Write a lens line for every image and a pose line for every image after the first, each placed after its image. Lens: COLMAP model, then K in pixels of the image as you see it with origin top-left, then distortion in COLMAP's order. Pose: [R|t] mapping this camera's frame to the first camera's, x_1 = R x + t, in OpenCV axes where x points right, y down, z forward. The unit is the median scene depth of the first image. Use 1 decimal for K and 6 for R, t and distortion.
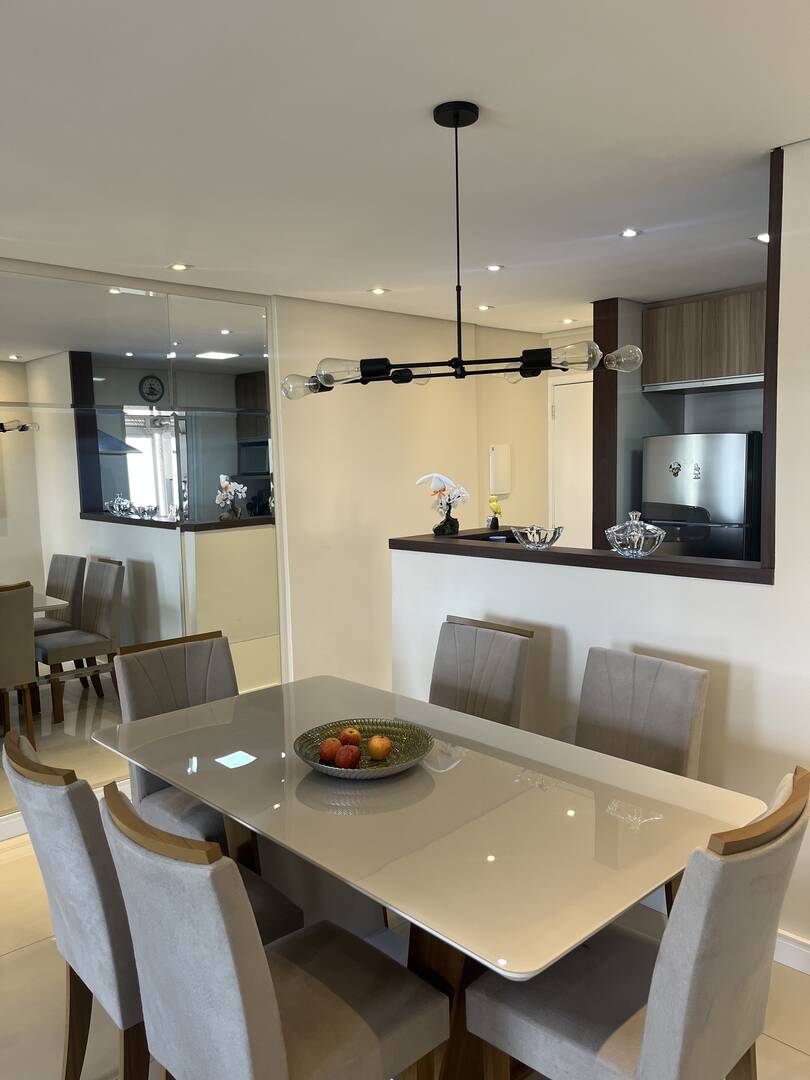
lens RADIAL K [[820.6, 0, 404.8], [0, 820.6, 540.9], [0, 0, 1]] dist [0.005517, -0.011961]
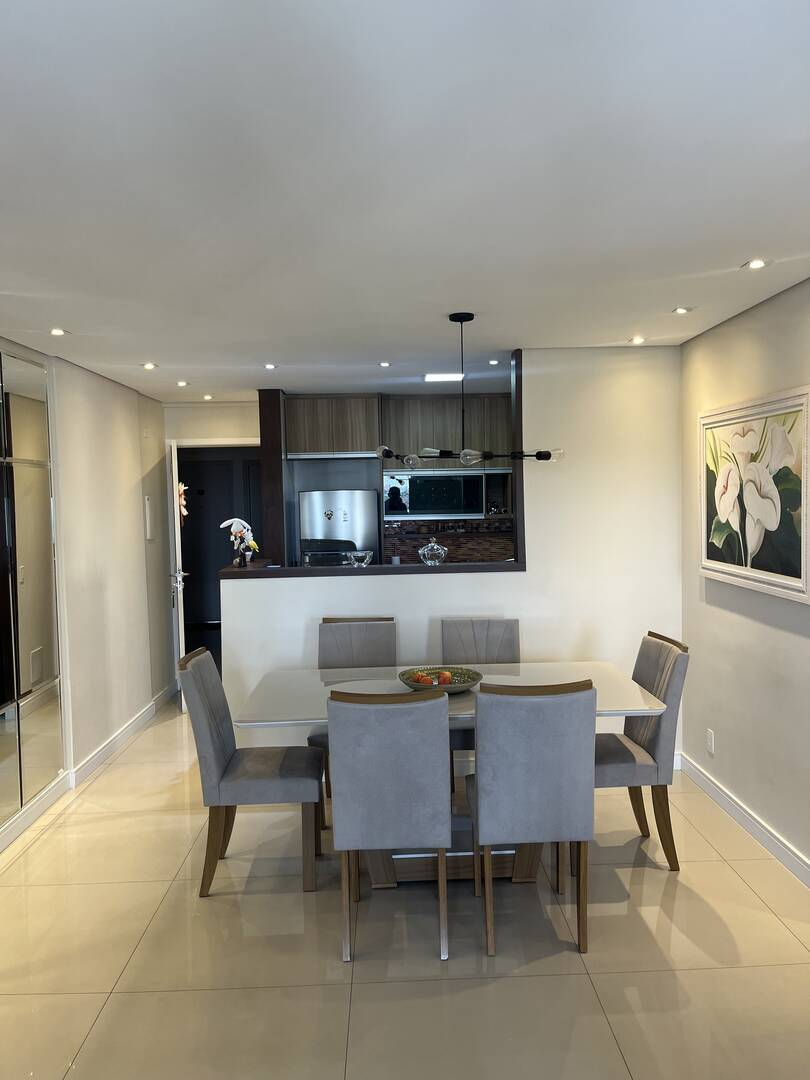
lens RADIAL K [[820.6, 0, 406.9], [0, 820.6, 539.5], [0, 0, 1]] dist [0.005517, -0.011961]
pose [[0.666361, -0.029277, 0.745054, -0.654442], [0.079223, 0.996353, -0.031703, 0.011032], [-0.741408, 0.080151, 0.666250, -0.042193]]
